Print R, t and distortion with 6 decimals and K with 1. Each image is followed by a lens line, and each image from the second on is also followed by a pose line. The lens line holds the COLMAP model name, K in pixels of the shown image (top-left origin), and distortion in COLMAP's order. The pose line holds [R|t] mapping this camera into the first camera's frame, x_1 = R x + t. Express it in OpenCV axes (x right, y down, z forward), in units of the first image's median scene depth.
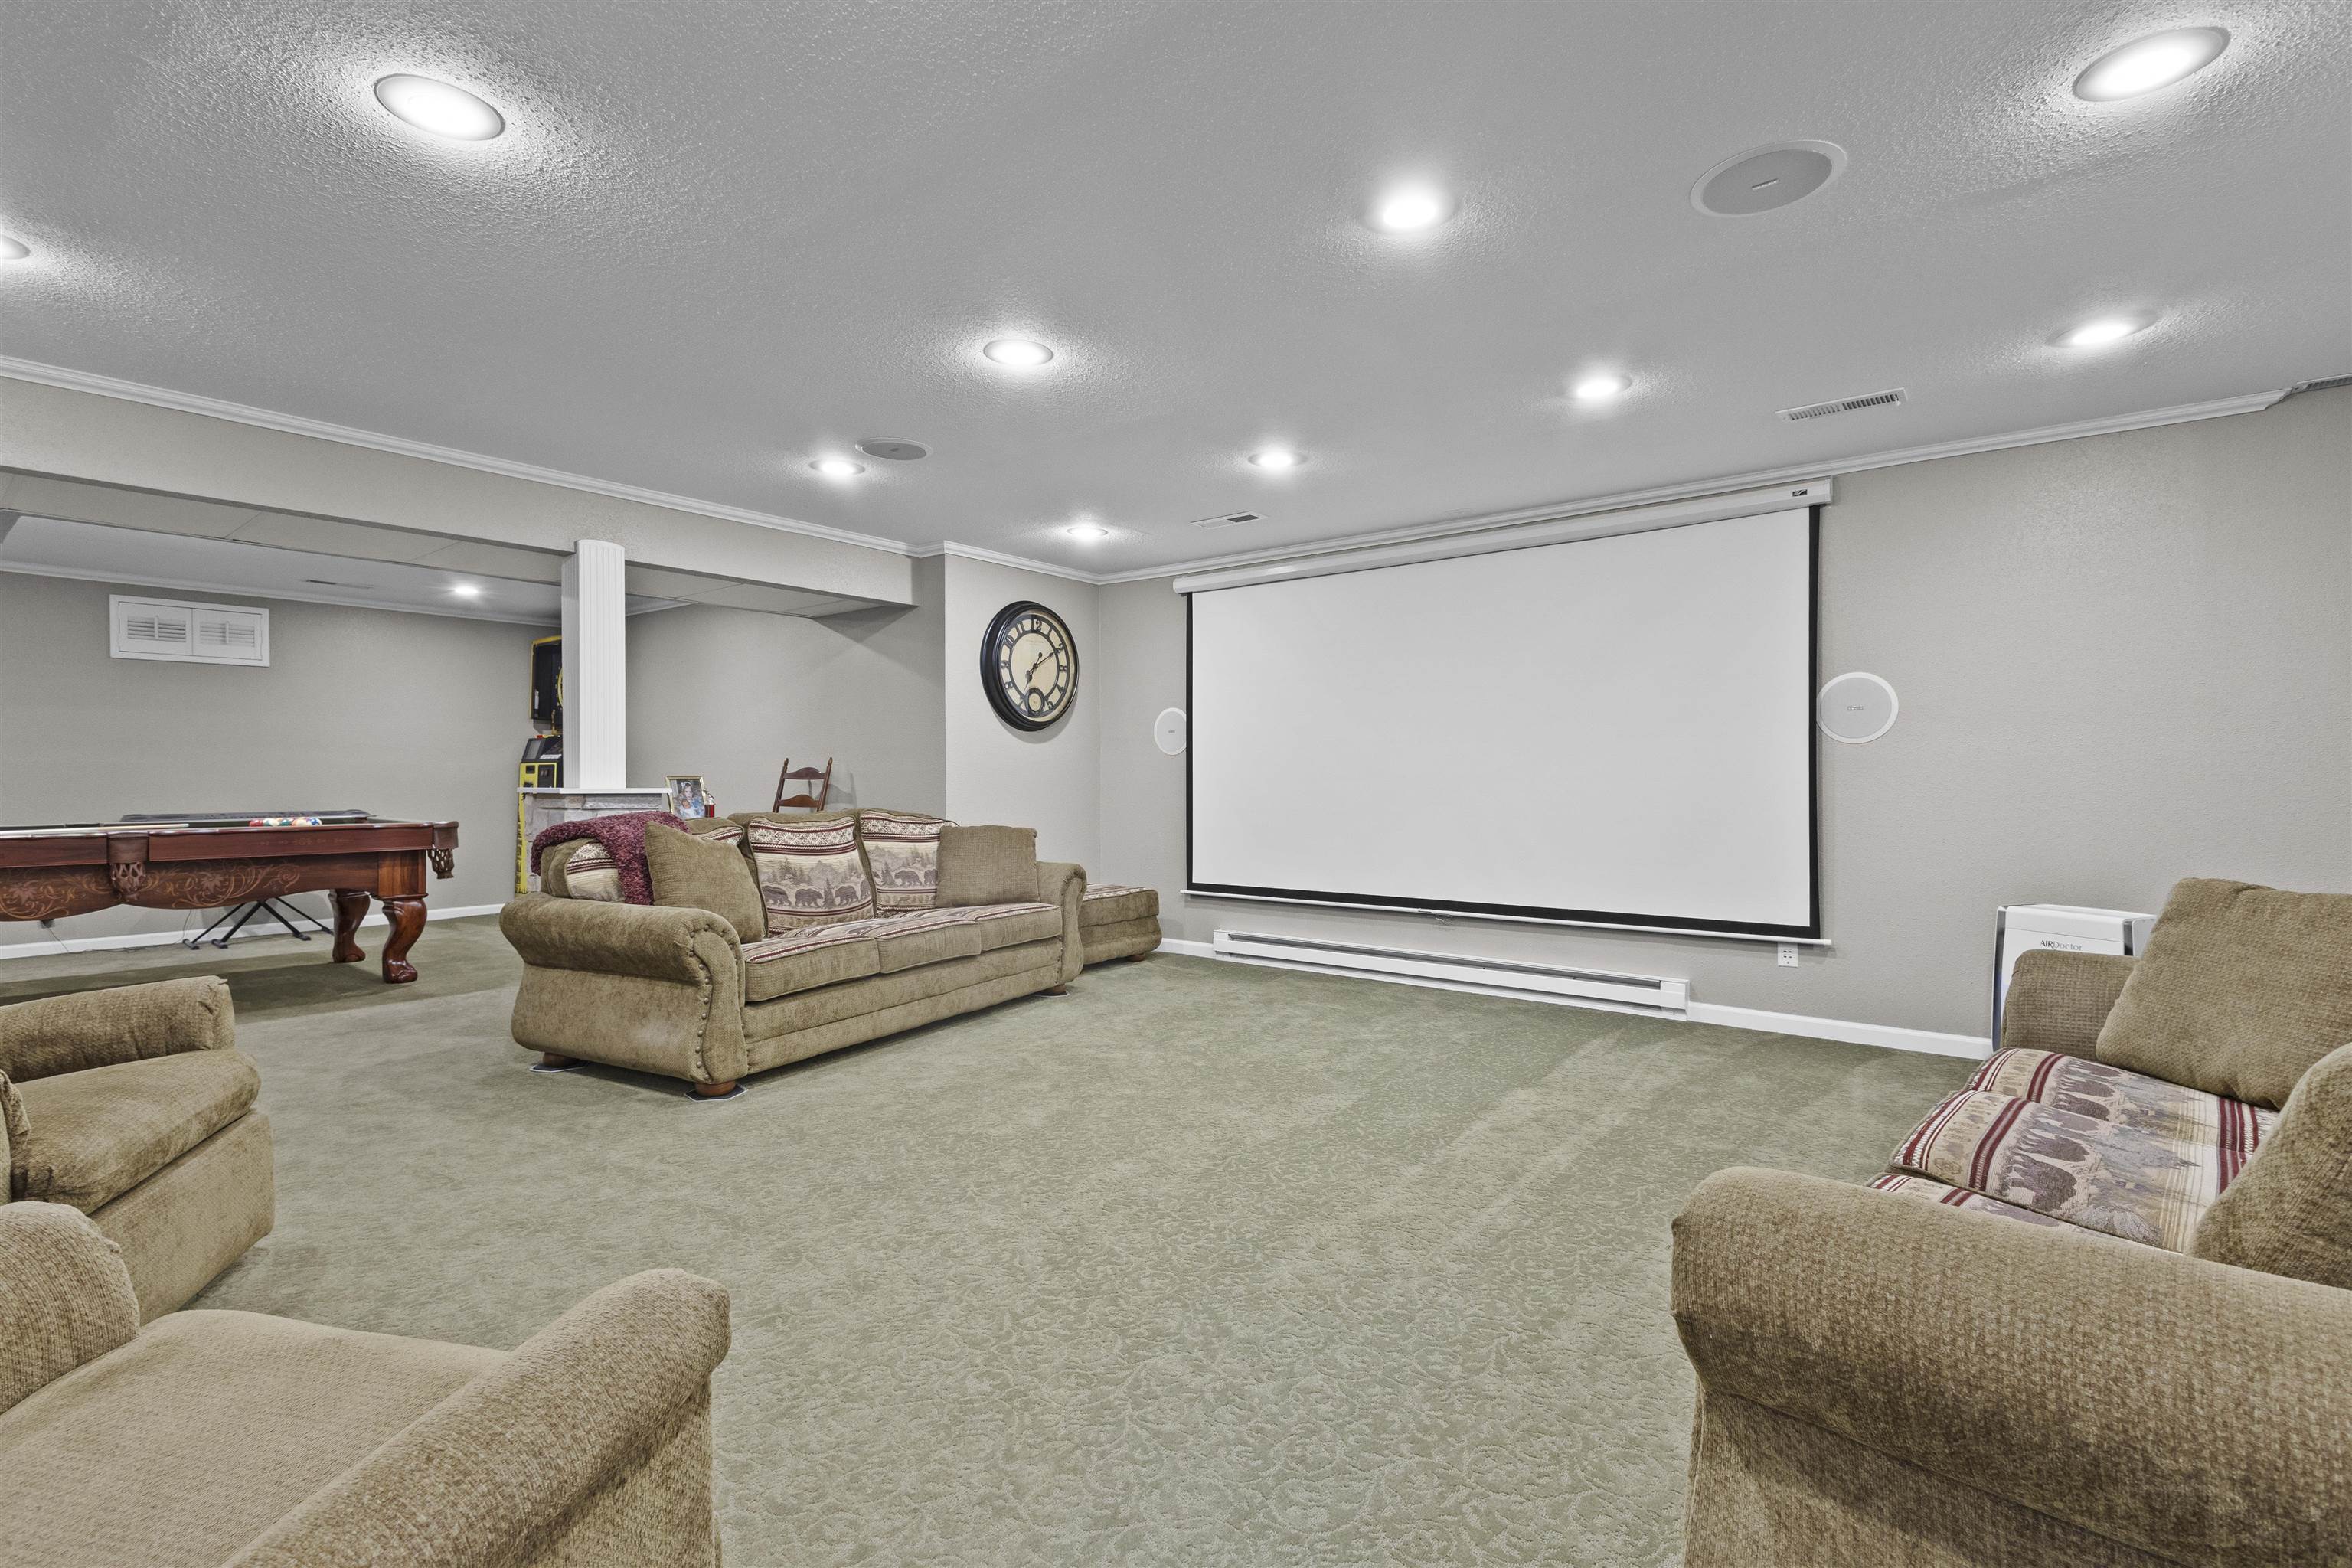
lens RADIAL K [[1086.2, 0, 1179.8], [0, 1086.2, 786.9], [0, 0, 1]] dist [0.011091, -0.002862]
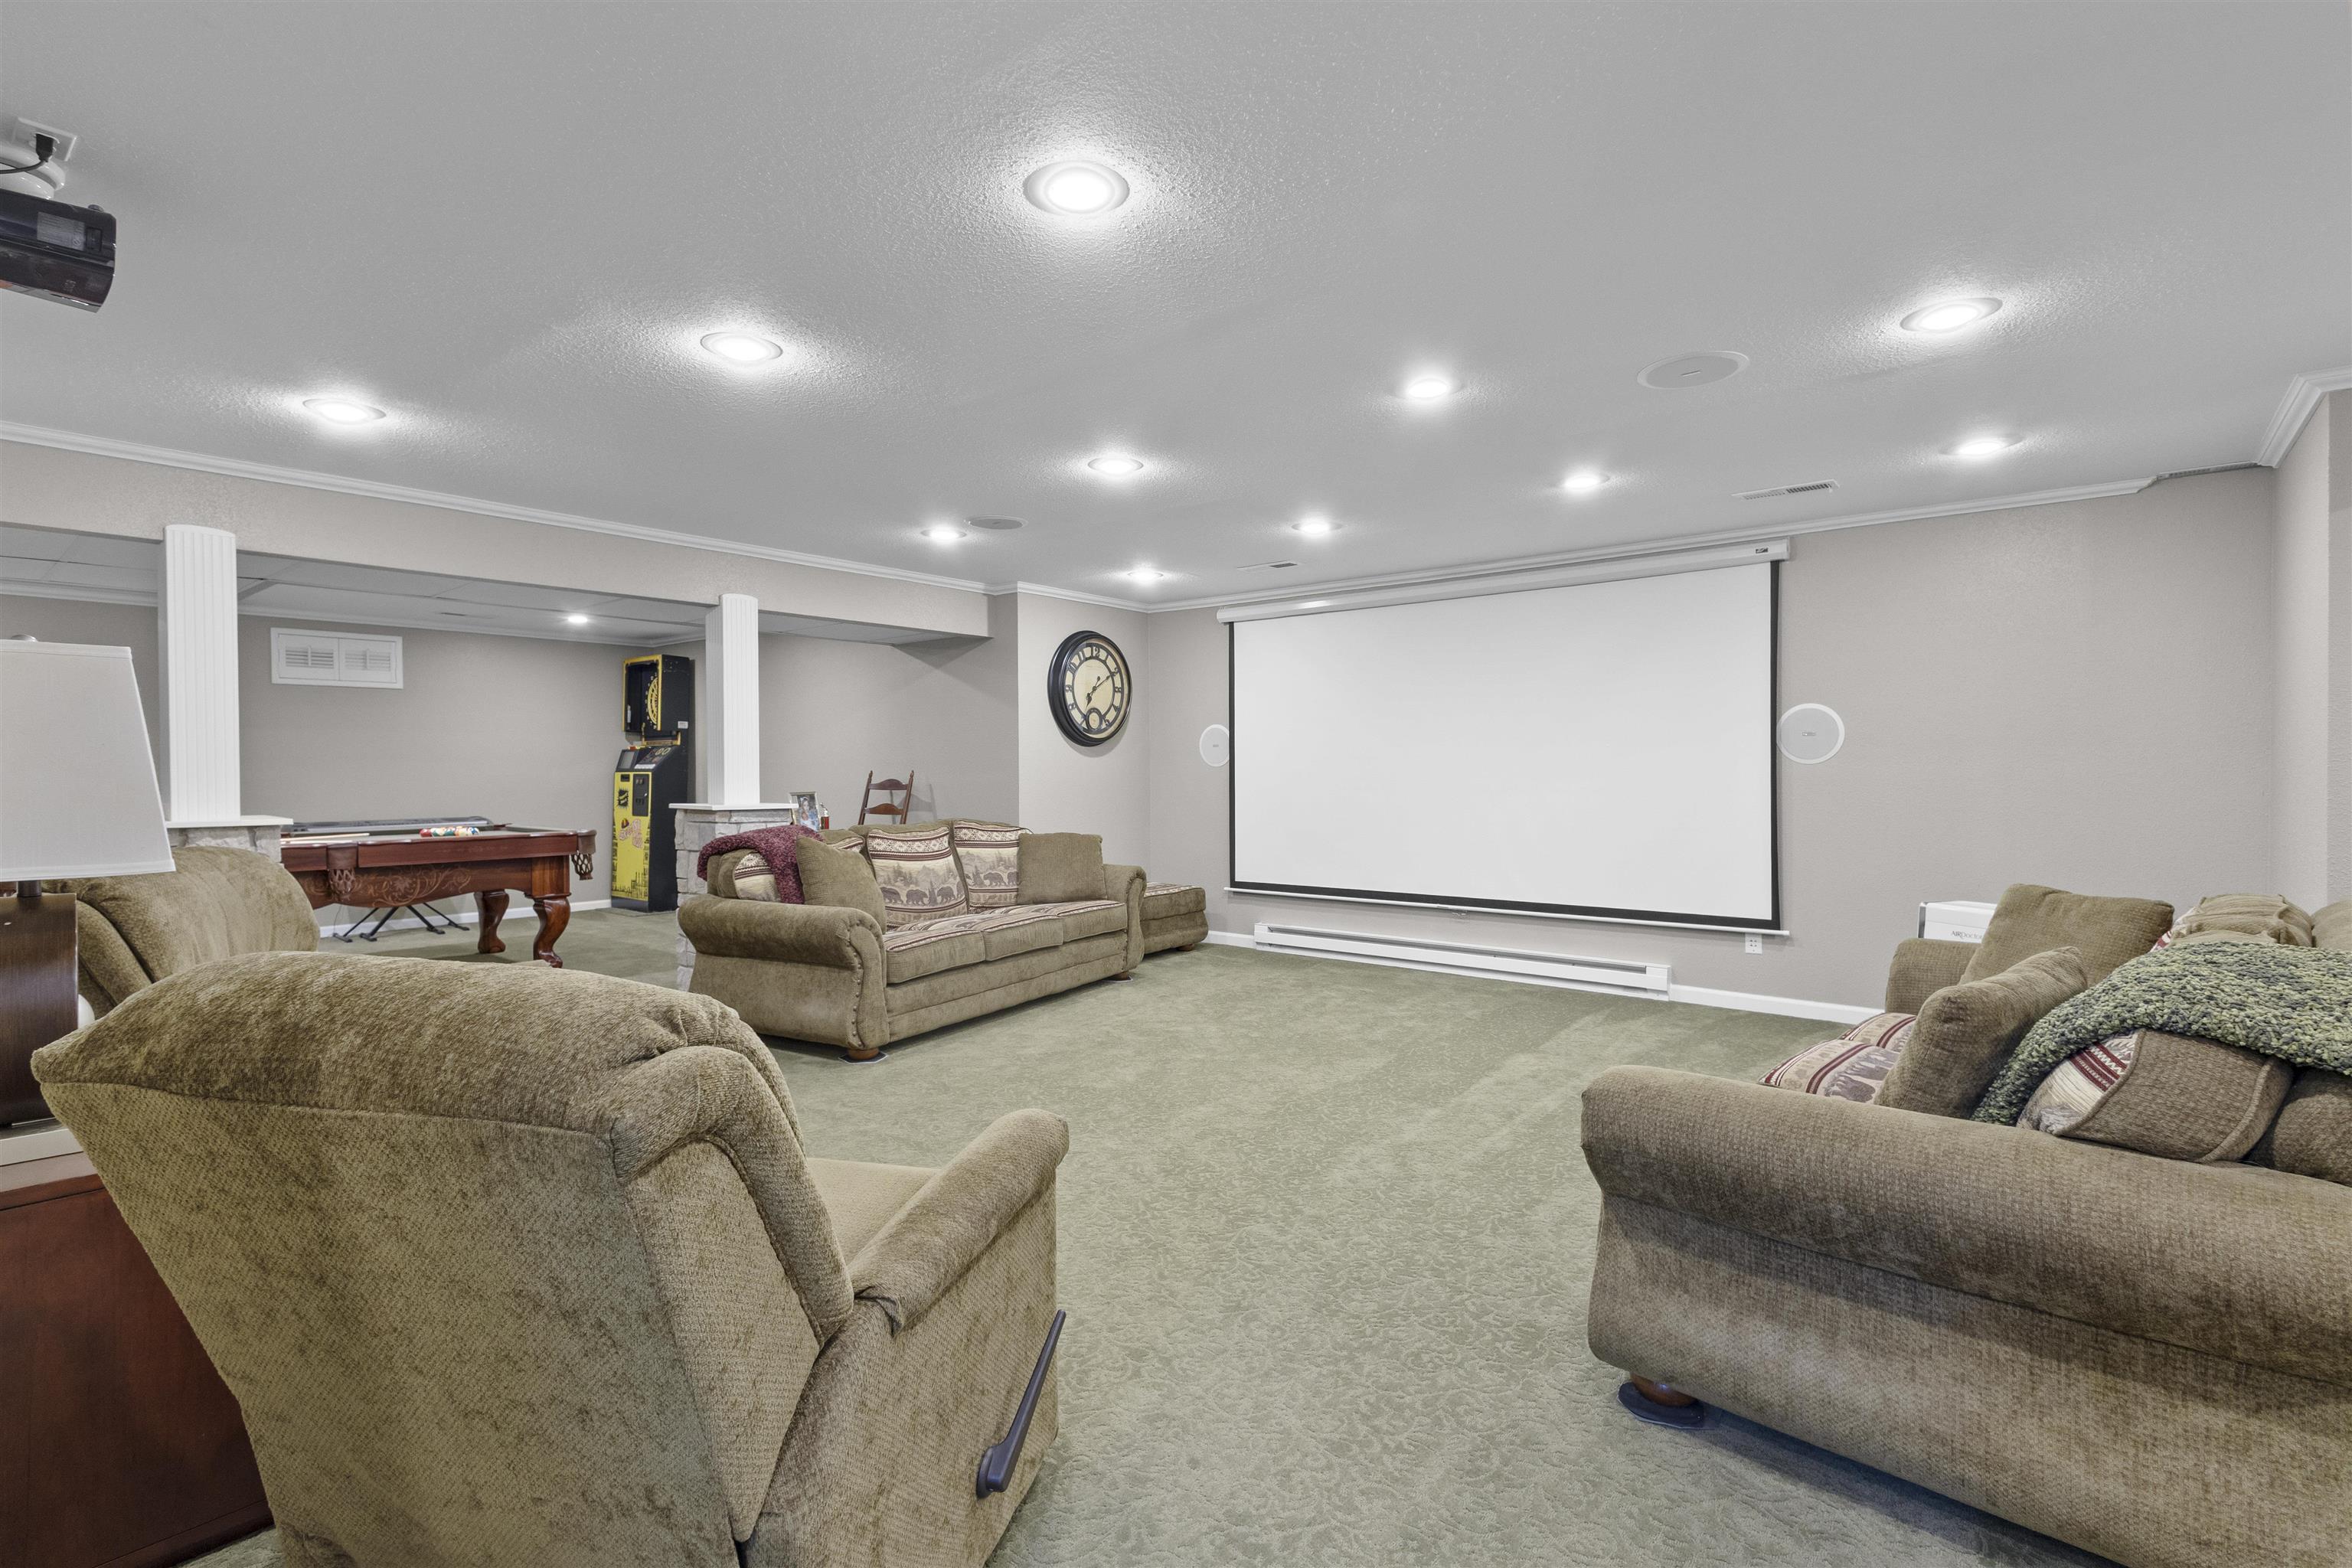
lens RADIAL K [[1086.2, 0, 1182.0], [0, 1086.2, 786.6], [0, 0, 1]] dist [0.011091, -0.002862]
pose [[0.999878, -0.004135, -0.015076, -0.029340], [0.004242, 0.999966, 0.007046, -0.019847], [0.015047, -0.007109, 0.999862, -0.138459]]
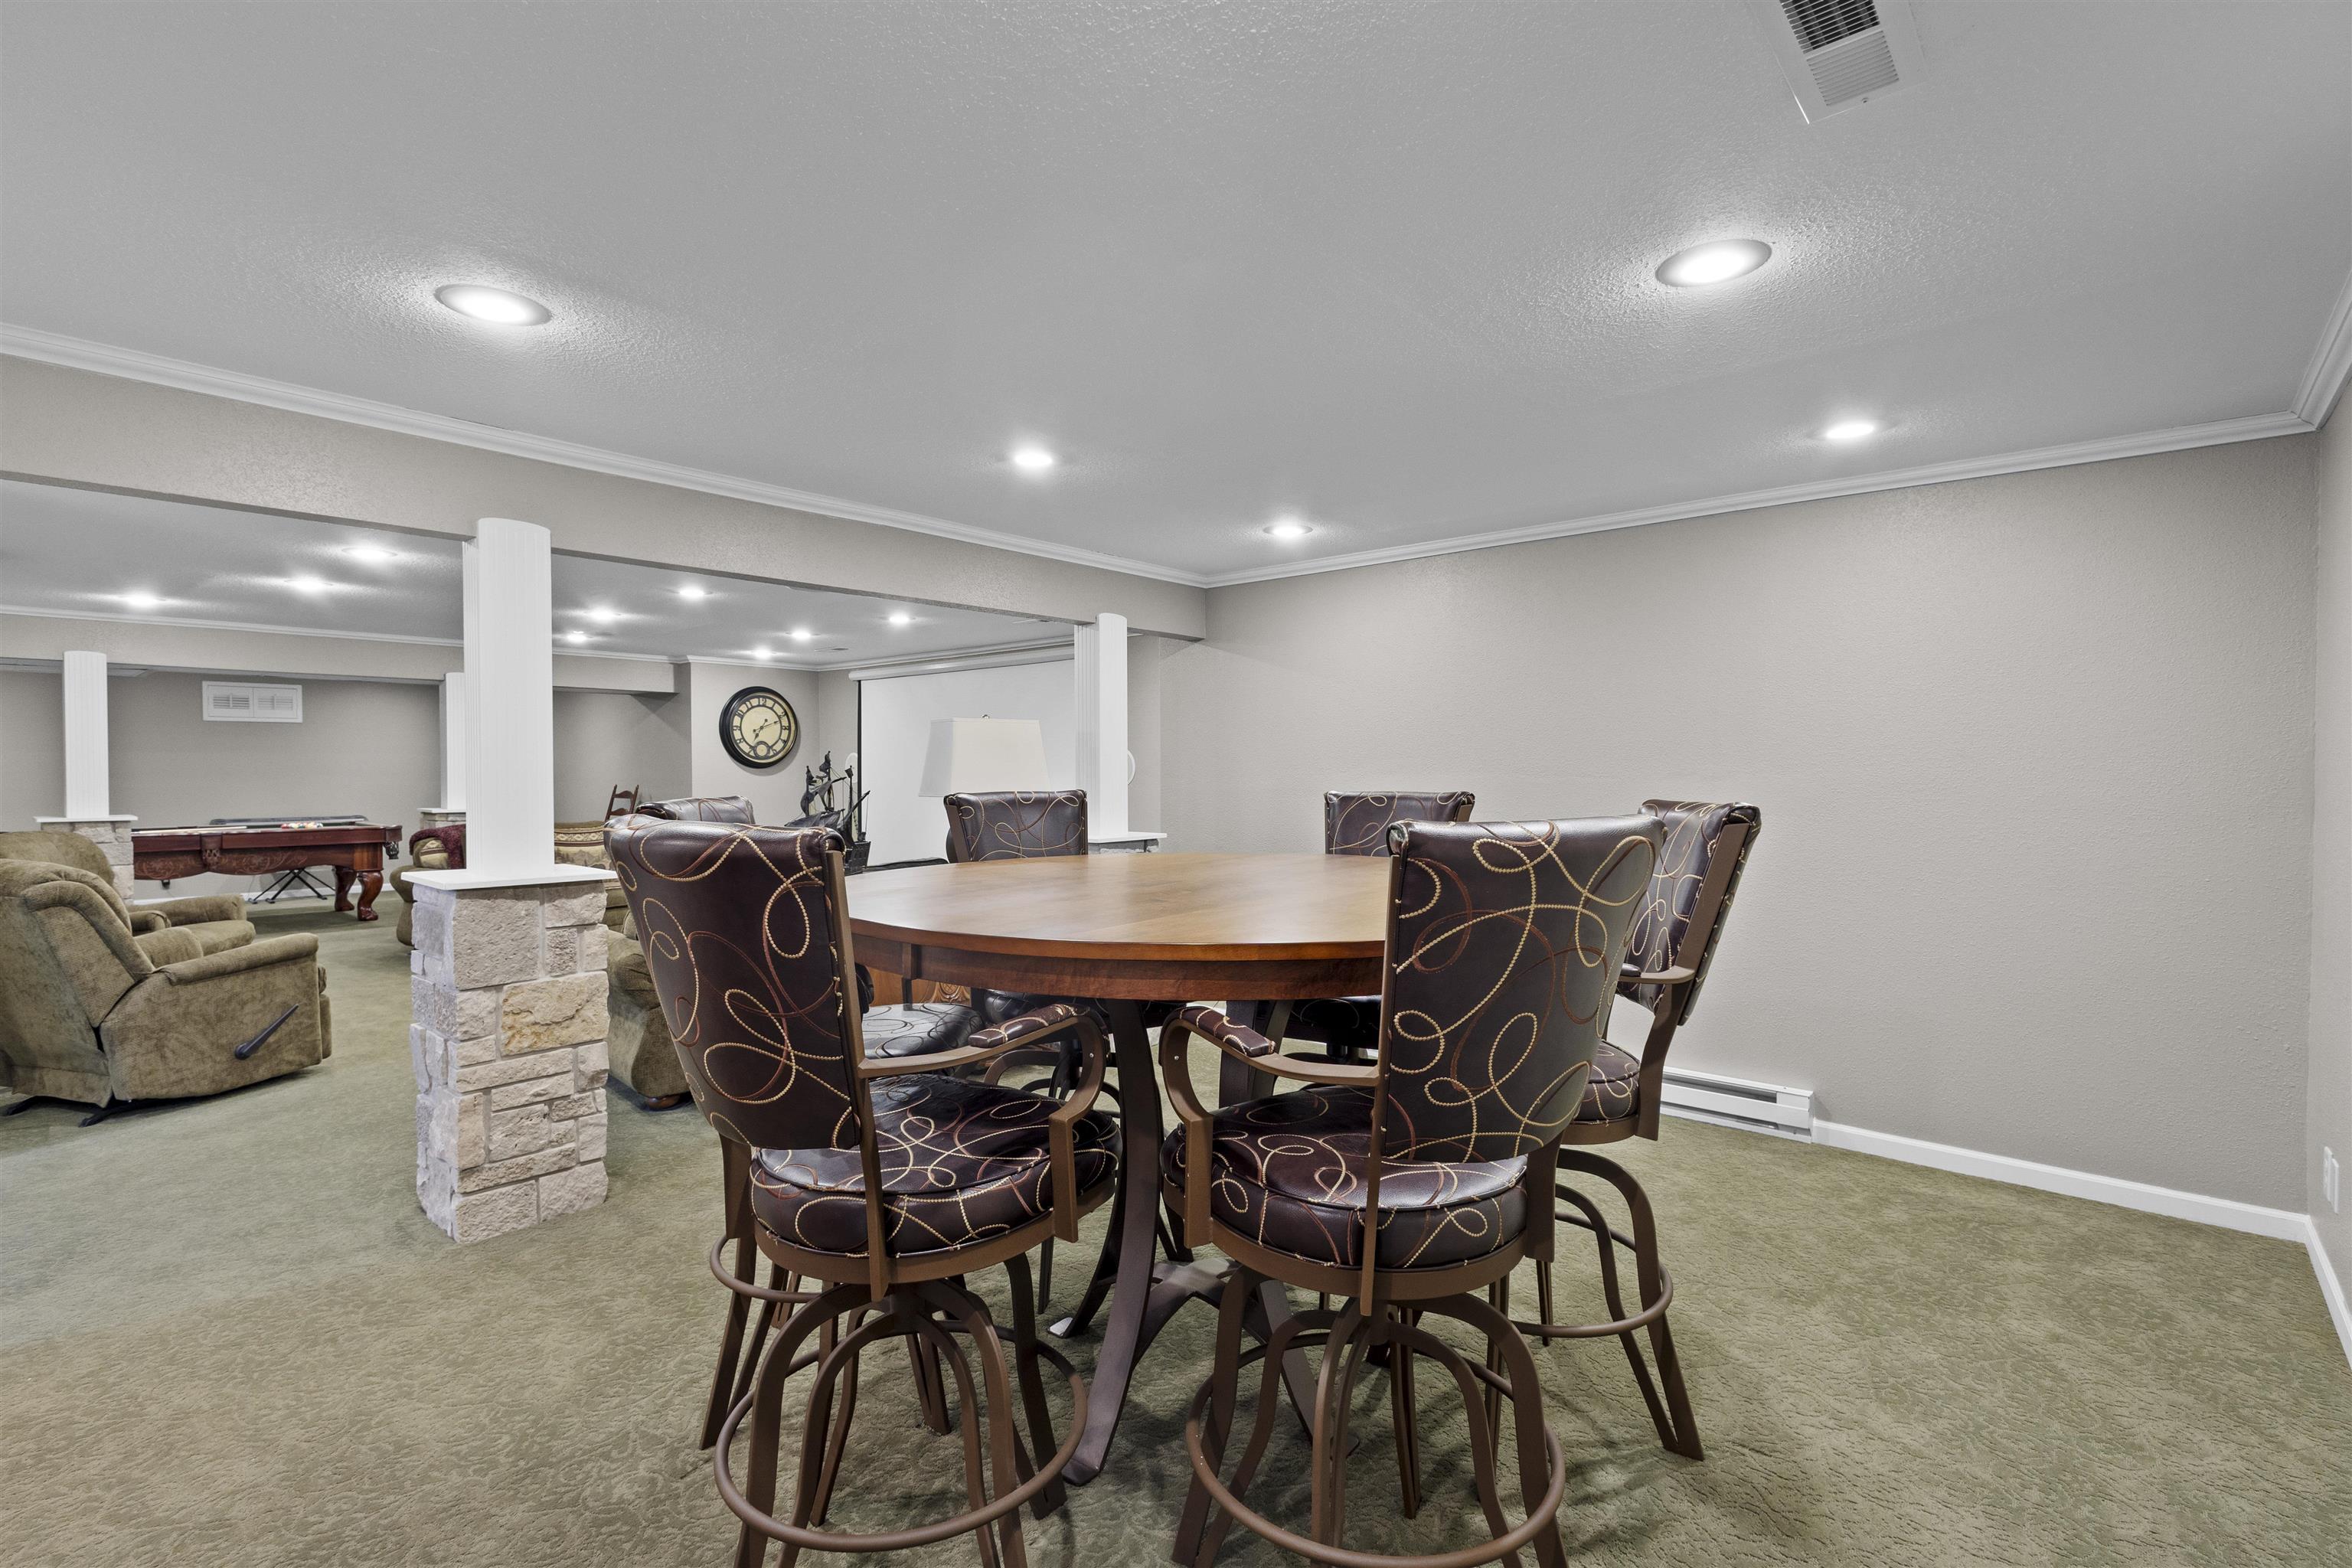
lens RADIAL K [[1086.2, 0, 1177.1], [0, 1086.2, 794.4], [0, 0, 1]] dist [0.011091, -0.002862]
pose [[0.998415, 0.003287, -0.056182, 0.629192], [-0.002544, 0.999908, 0.013304, -0.041827], [0.056220, -0.013140, 0.998332, -0.610466]]
